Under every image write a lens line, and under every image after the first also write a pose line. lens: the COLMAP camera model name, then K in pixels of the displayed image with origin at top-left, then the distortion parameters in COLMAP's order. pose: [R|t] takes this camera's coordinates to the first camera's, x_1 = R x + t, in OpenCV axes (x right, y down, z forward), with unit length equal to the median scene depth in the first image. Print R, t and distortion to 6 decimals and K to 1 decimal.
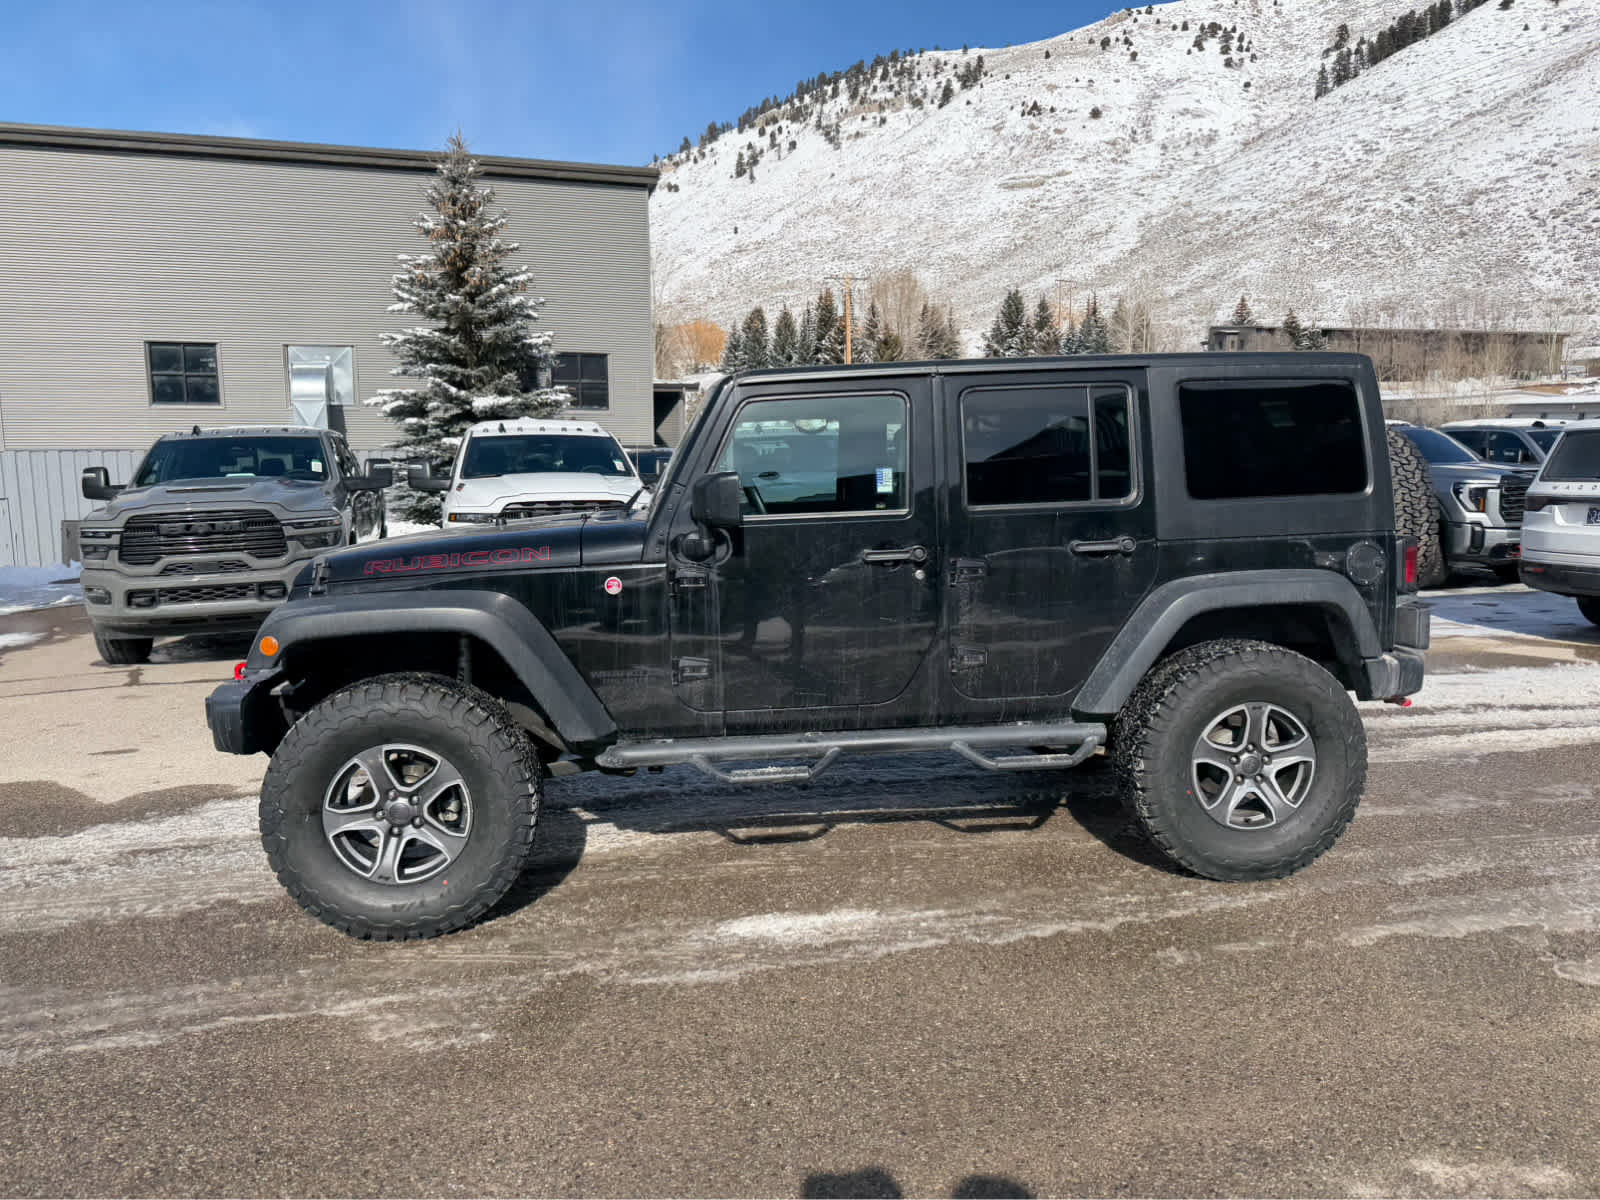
lens RADIAL K [[1128.2, 0, 808.8], [0, 1128.2, 602.3], [0, 0, 1]] dist [0.023962, -0.037543]
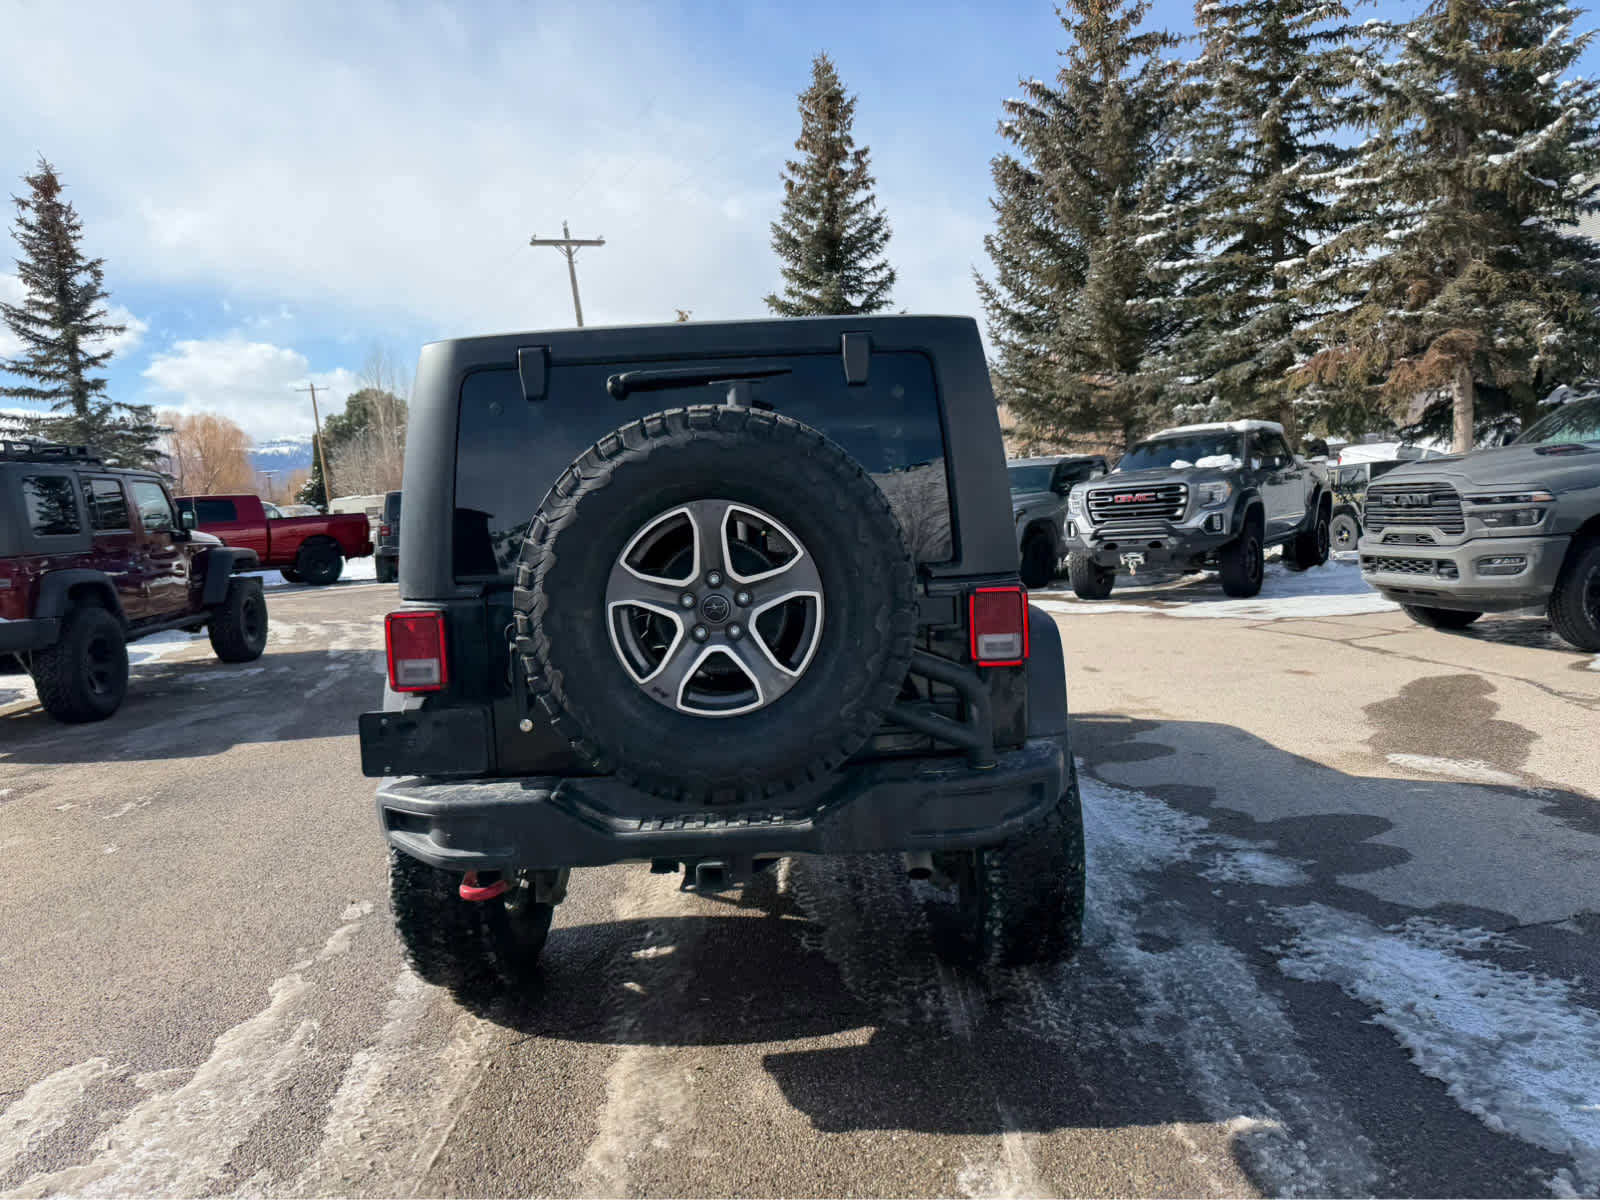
lens RADIAL K [[1128.2, 0, 811.3], [0, 1128.2, 590.5], [0, 0, 1]] dist [0.023962, -0.037543]
pose [[-0.153141, 0.116583, -0.981303, 0.530653], [-0.063418, 0.989810, 0.127490, -0.079428], [0.986167, 0.081756, -0.144187, 0.618587]]
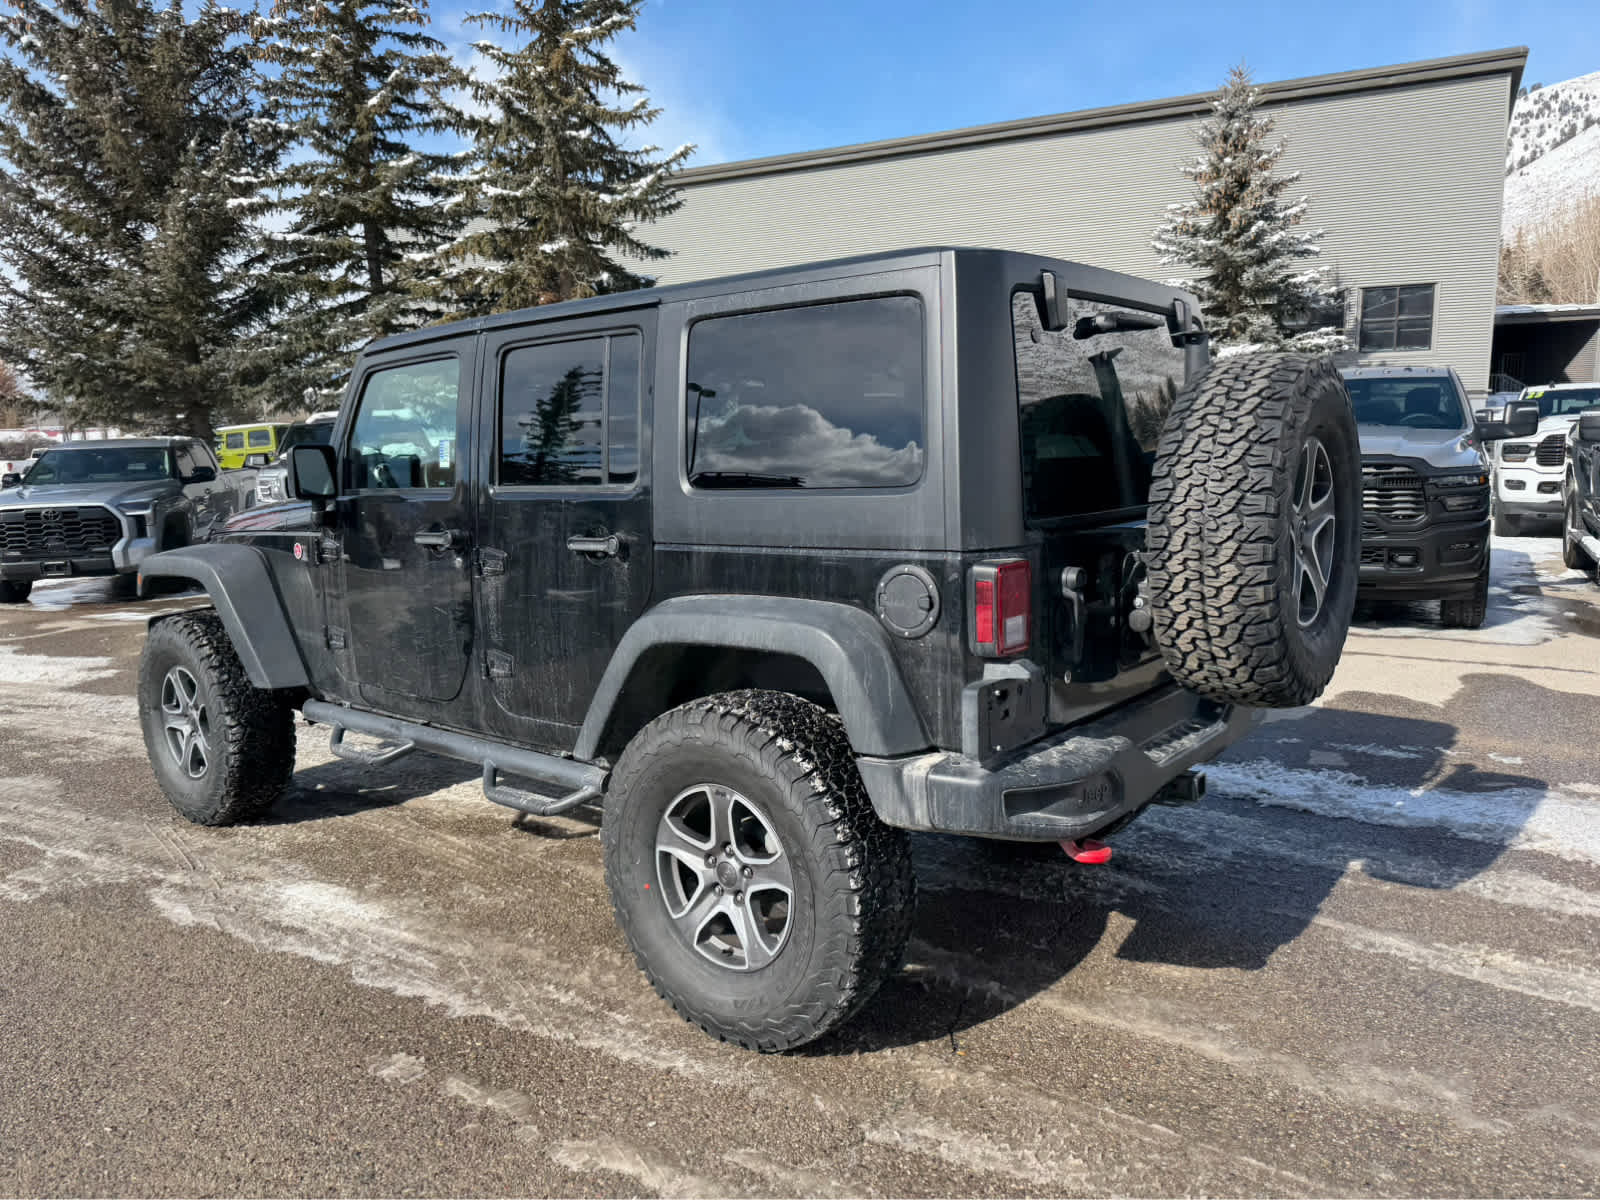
lens RADIAL K [[1128.2, 0, 808.8], [0, 1128.2, 604.6], [0, 0, 1]] dist [0.023962, -0.037543]
pose [[0.699167, 0.102268, -0.707606, 0.400877], [-0.071550, 0.994757, 0.073072, -0.033321], [0.711369, -0.000460, 0.702819, 0.247201]]
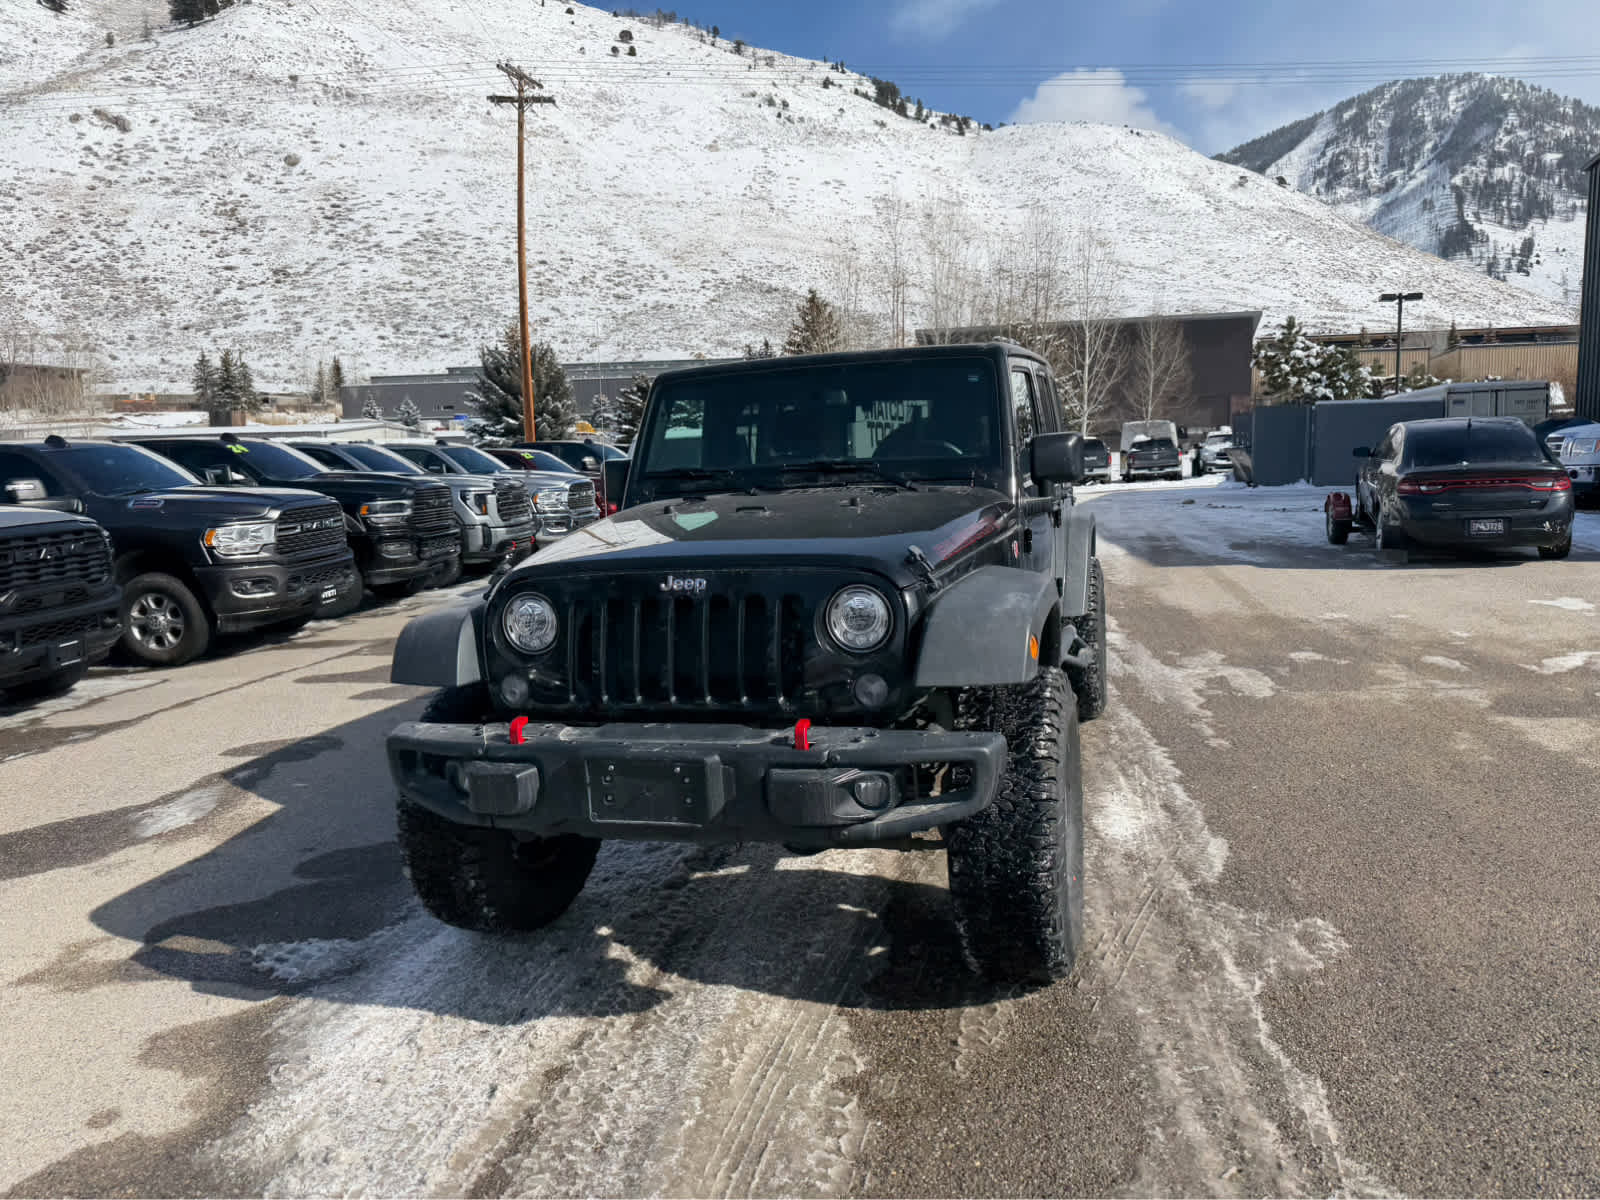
lens RADIAL K [[1128.2, 0, 811.2], [0, 1128.2, 607.7], [0, 0, 1]] dist [0.023962, -0.037543]
pose [[0.396339, -0.131070, 0.908700, -0.490853], [0.155164, 0.985082, 0.074411, -0.027848], [-0.904898, 0.111506, 0.410764, 0.323390]]
